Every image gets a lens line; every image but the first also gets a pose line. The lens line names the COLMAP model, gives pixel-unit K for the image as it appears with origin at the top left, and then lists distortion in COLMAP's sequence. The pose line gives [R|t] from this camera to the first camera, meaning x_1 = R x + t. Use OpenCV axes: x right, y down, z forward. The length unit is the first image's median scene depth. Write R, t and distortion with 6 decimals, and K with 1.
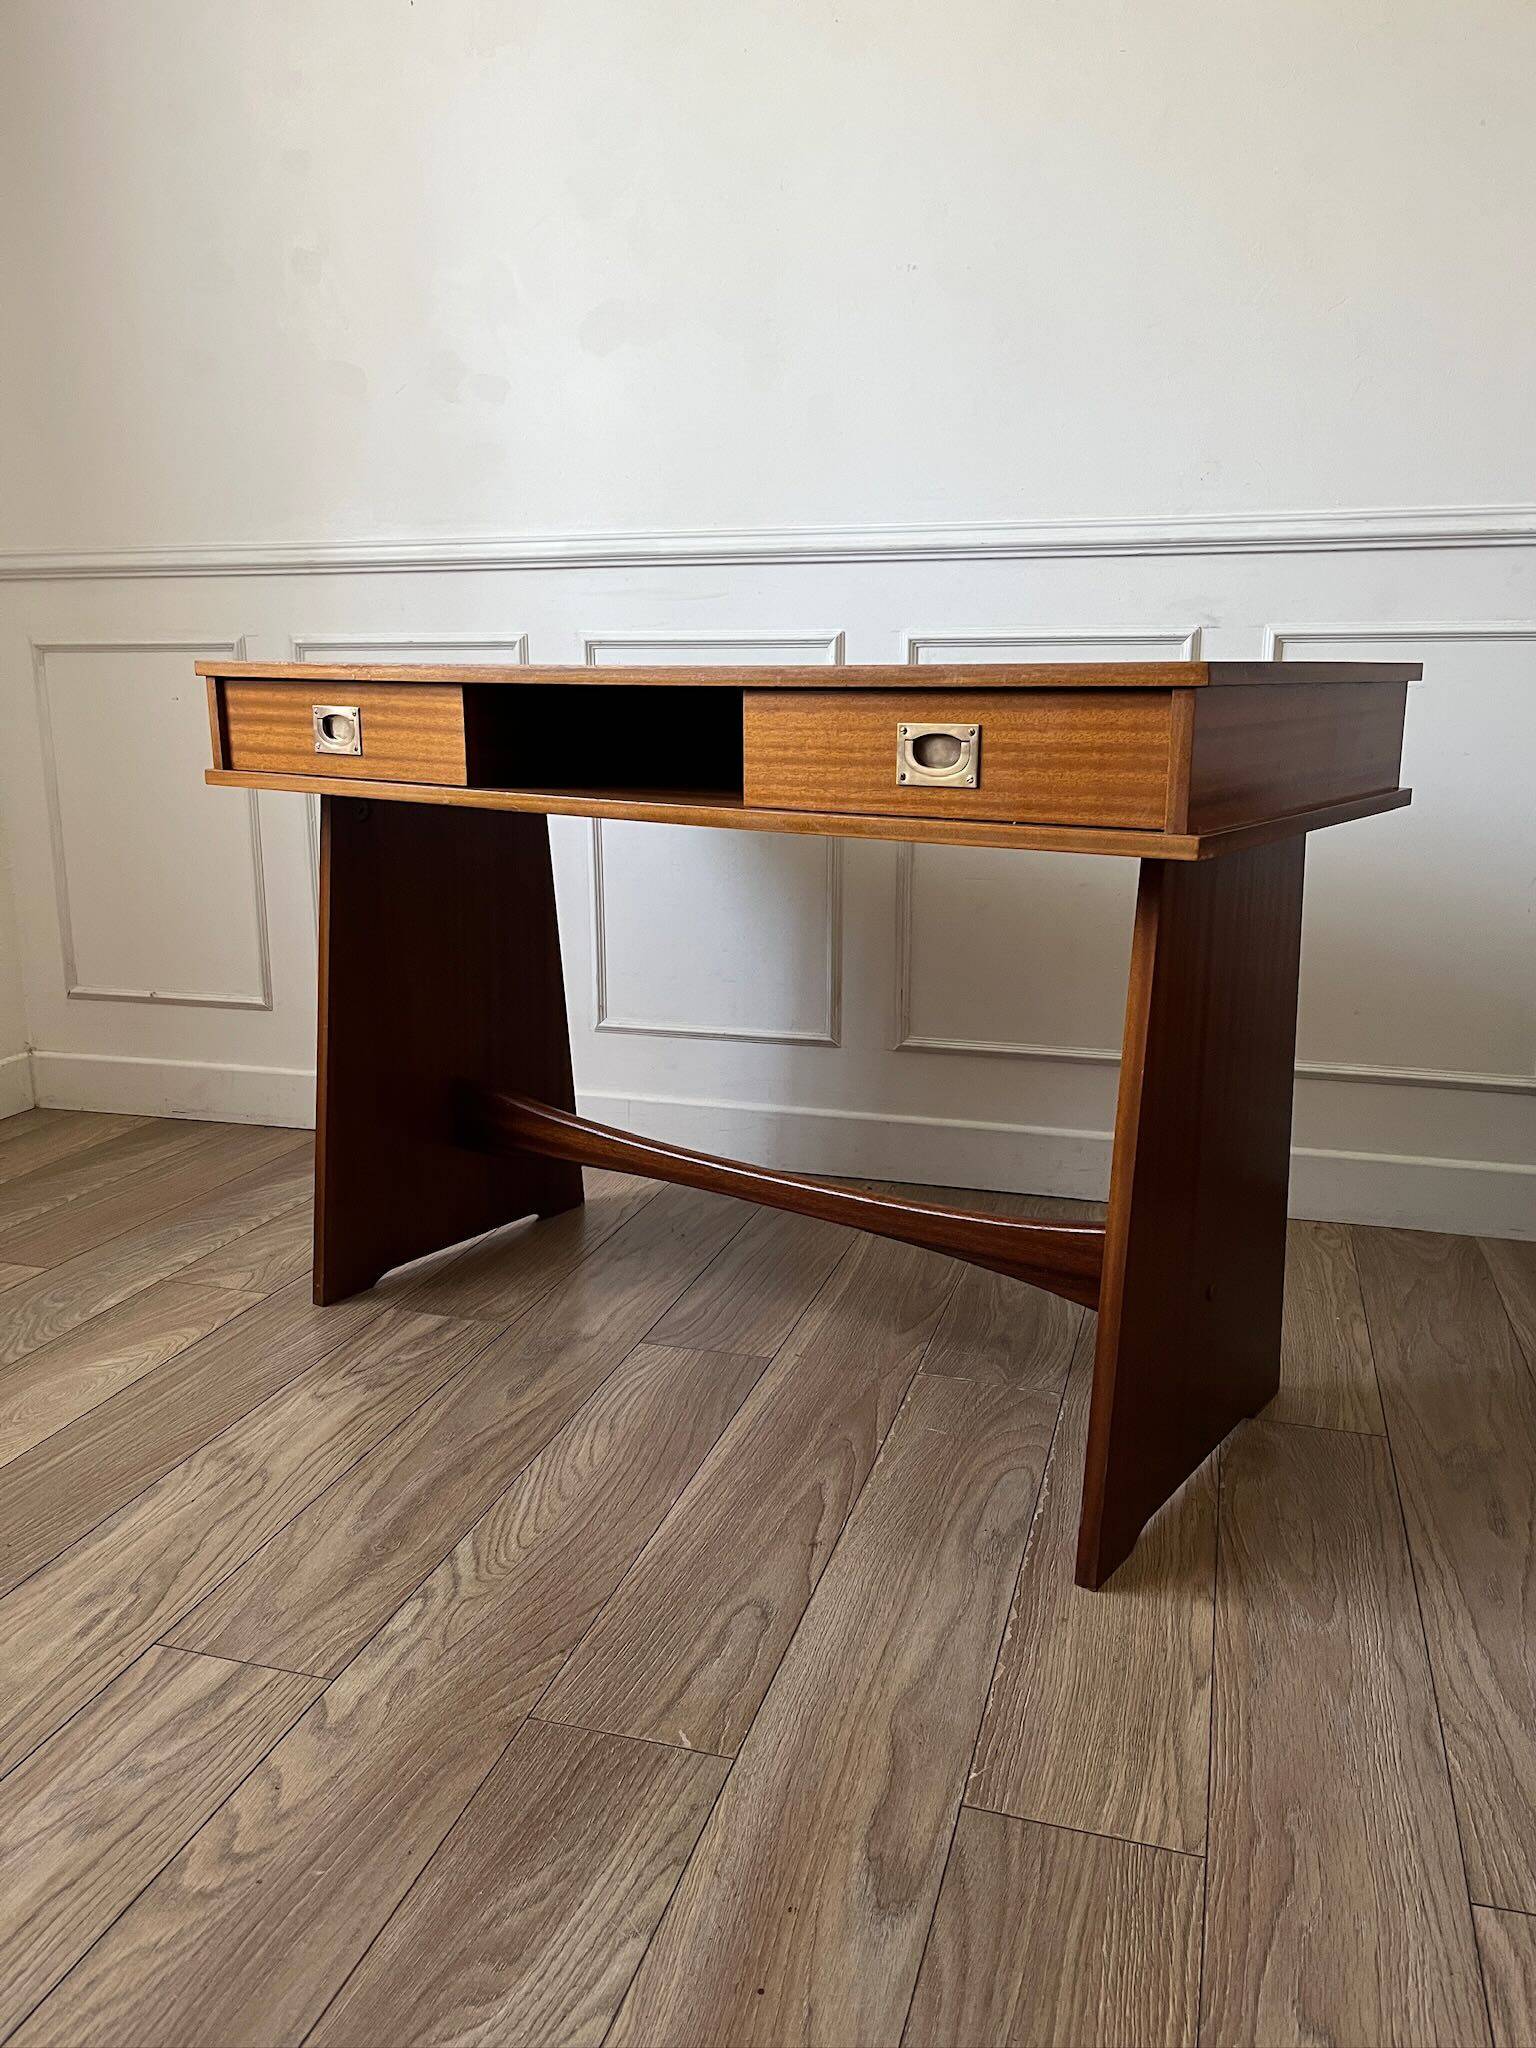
lens RADIAL K [[1566.4, 0, 769.8], [0, 1566.4, 1039.2], [0, 0, 1]] dist [0.056537, -0.078405]
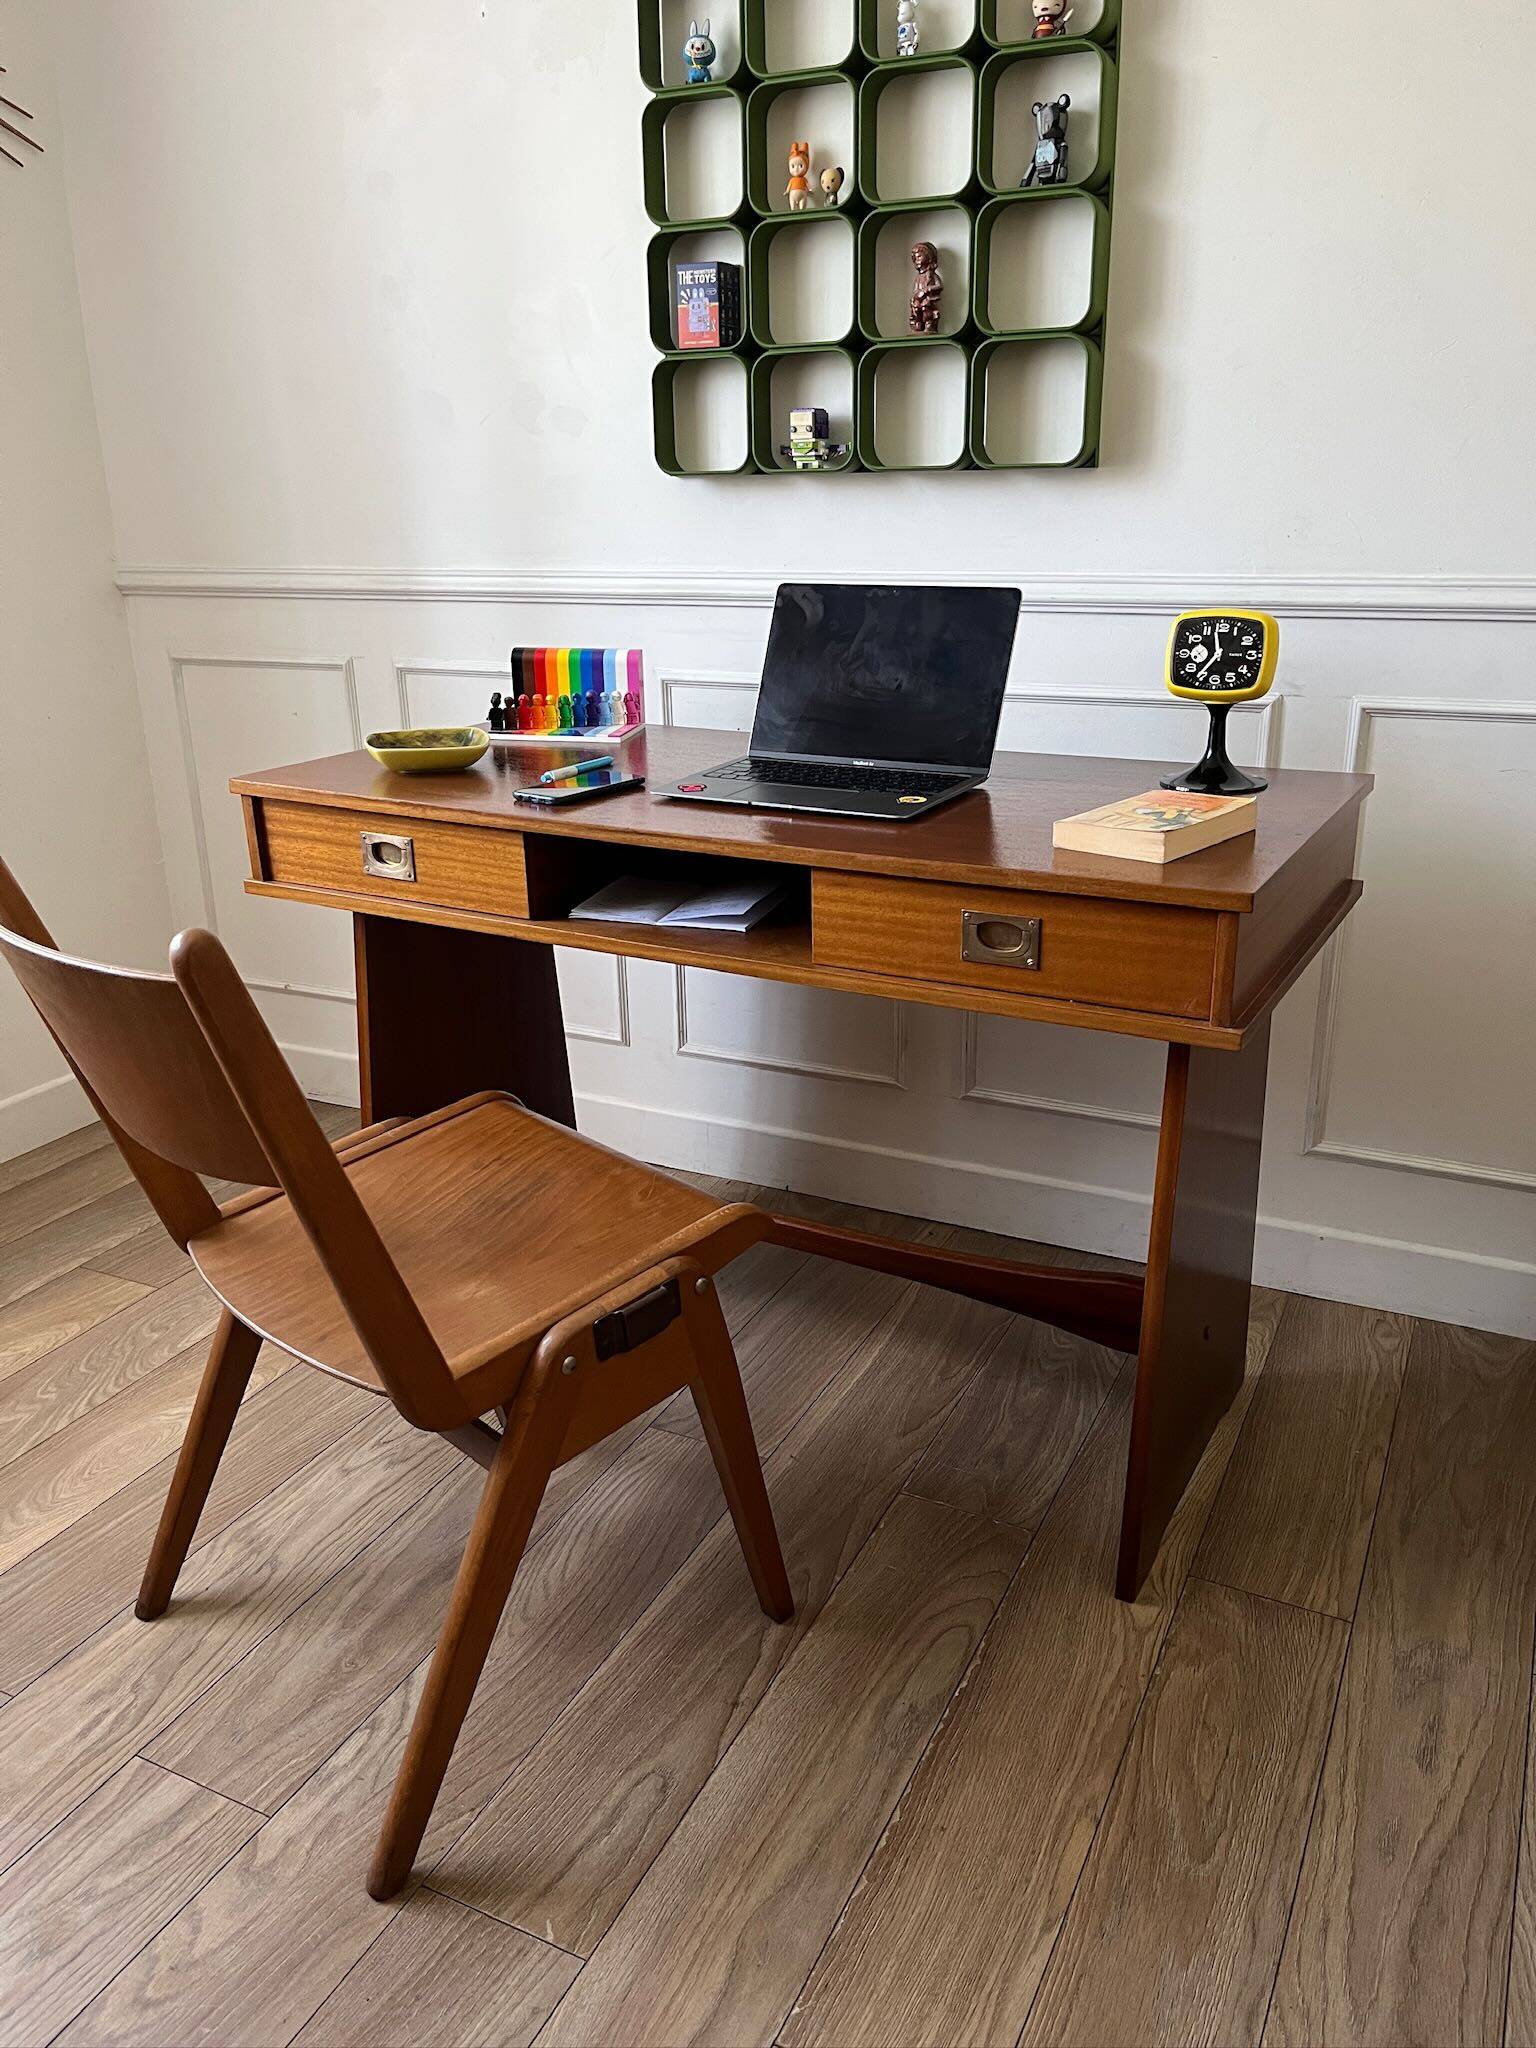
lens RADIAL K [[1566.4, 0, 765.5], [0, 1566.4, 1038.5], [0, 0, 1]] dist [0.056537, -0.078405]
pose [[0.984621, 0.041693, -0.169654, 0.187610], [-0.020206, 0.991766, 0.126463, -0.231092], [0.173529, -0.121090, 0.977356, 0.018747]]
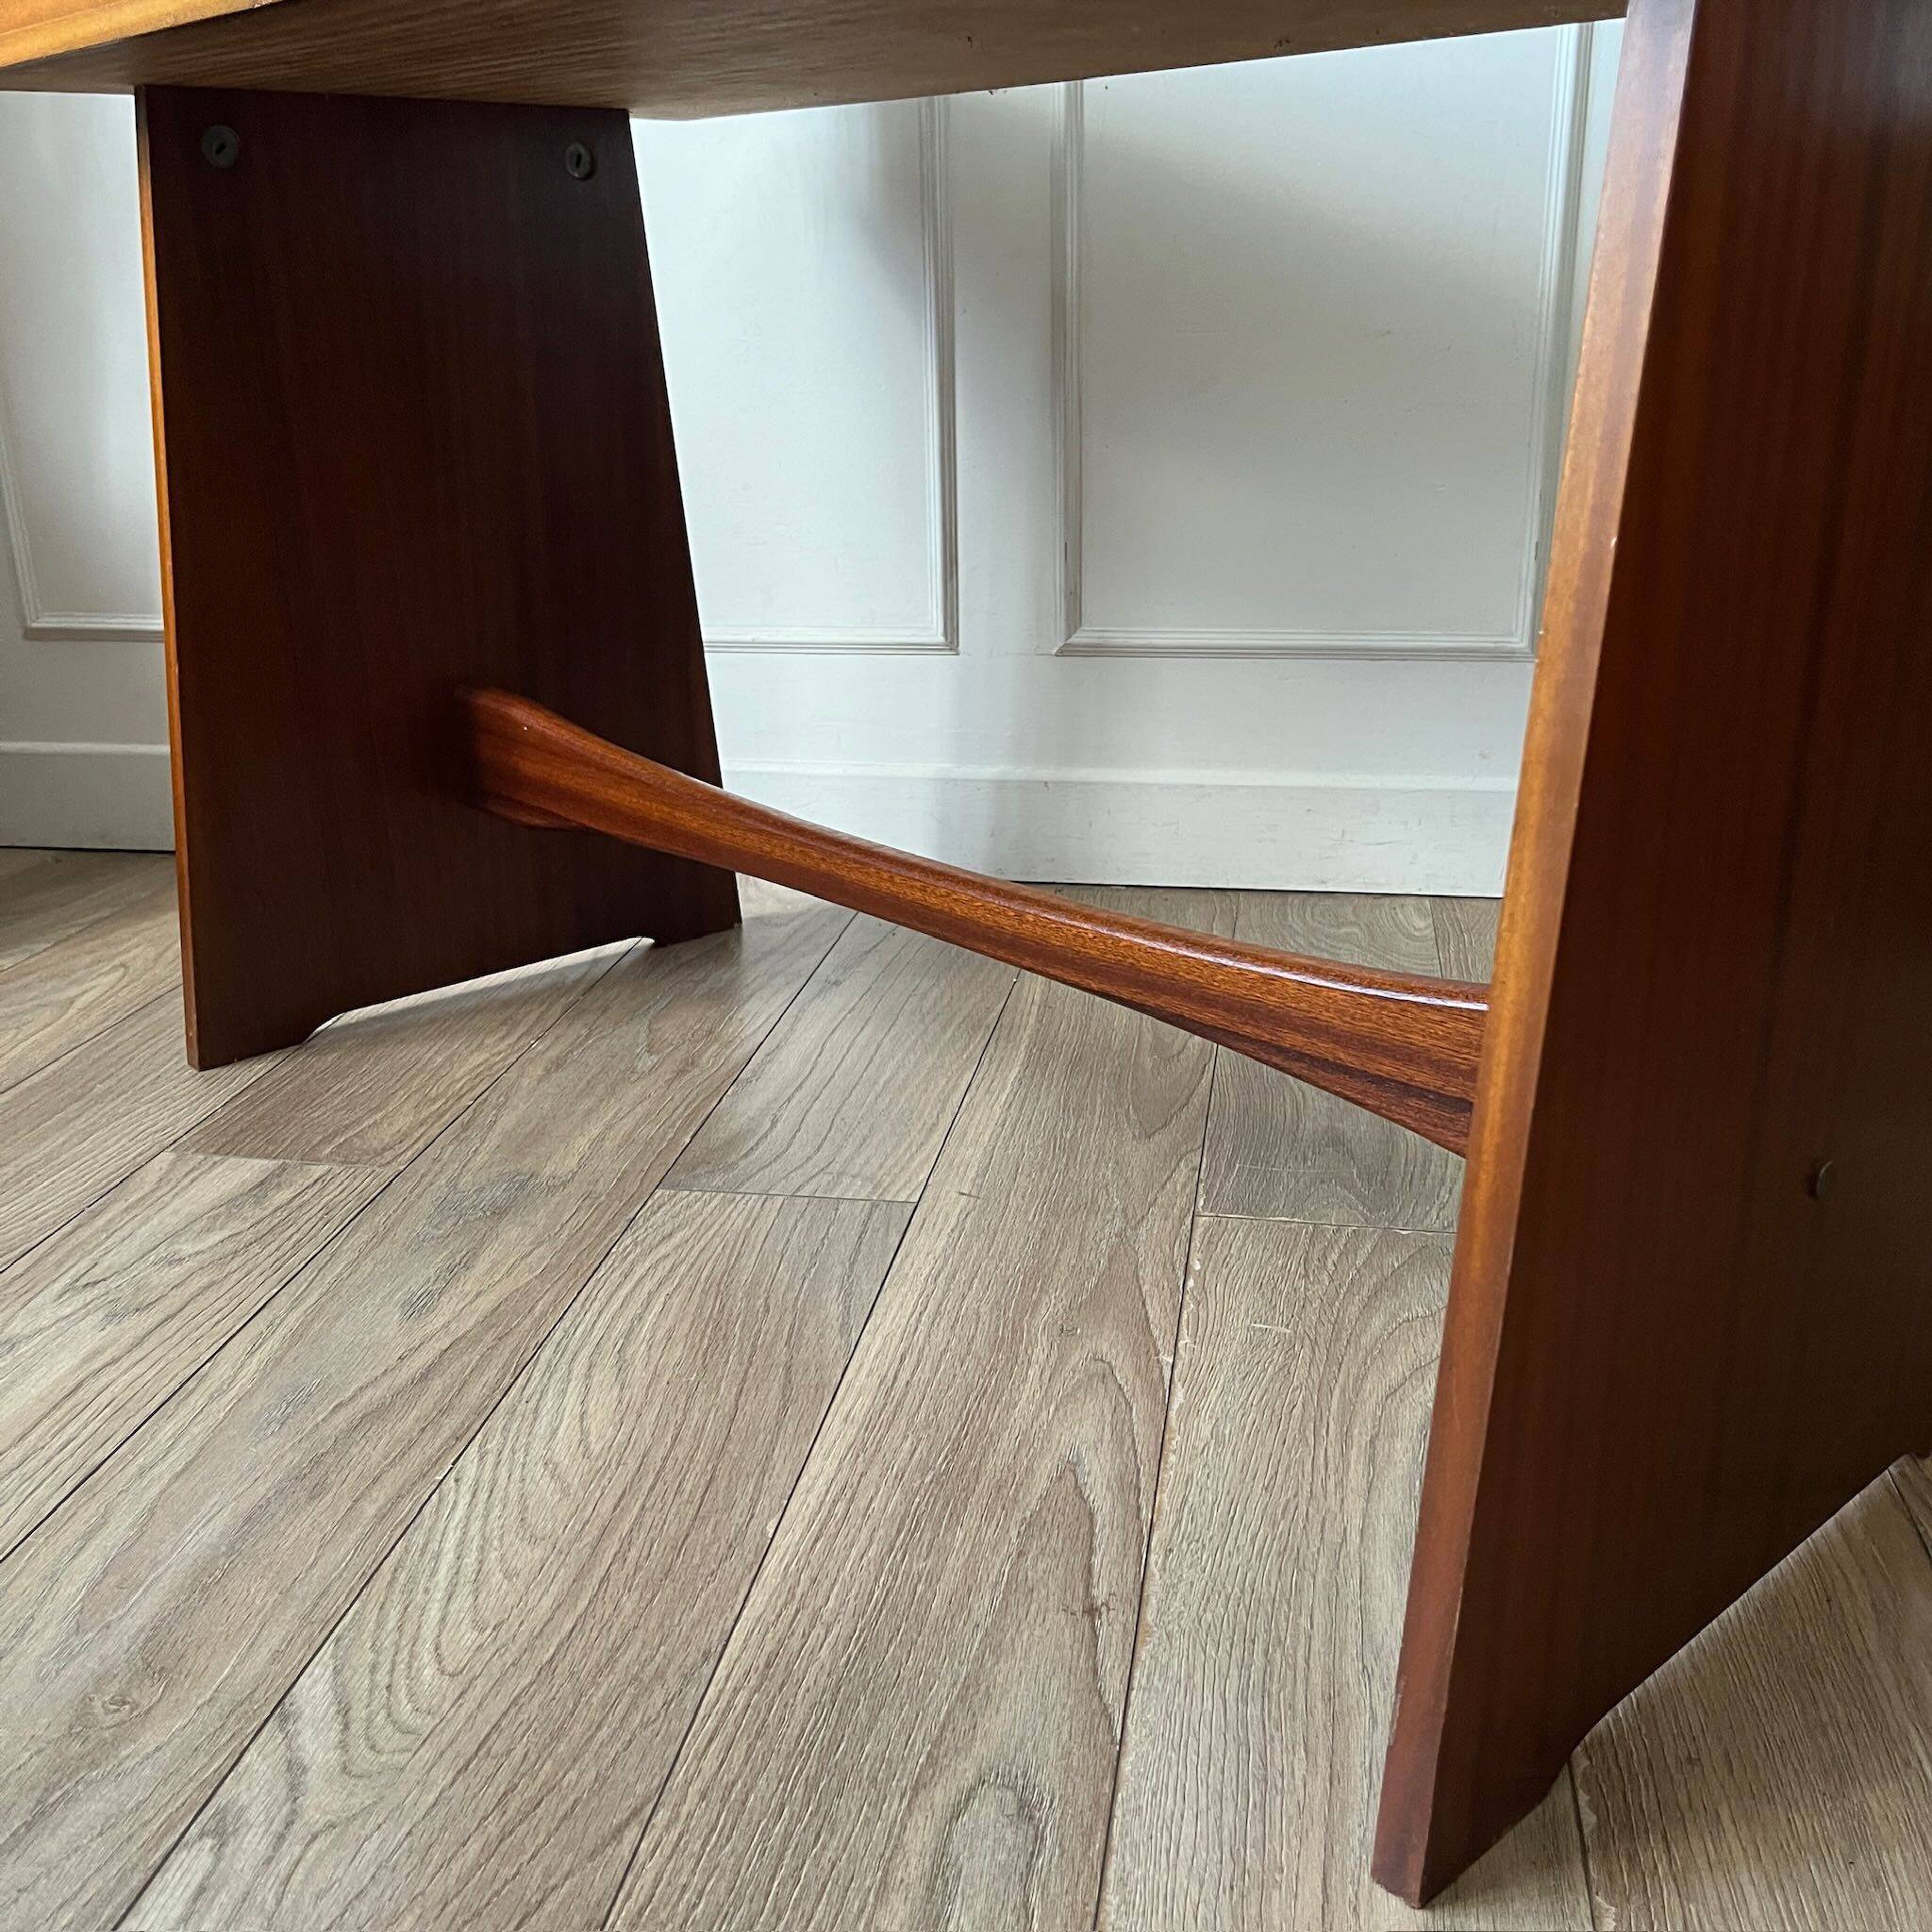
lens RADIAL K [[1981.6, 0, 951.7], [0, 1981.6, 968.3], [0, 0, 1]] dist [0.023236, 0.000000]
pose [[0.993648, -0.053513, 0.099000, -0.054326], [0.042730, 0.993231, 0.108010, 0.062536], [-0.104110, -0.103093, 0.989208, 0.402551]]
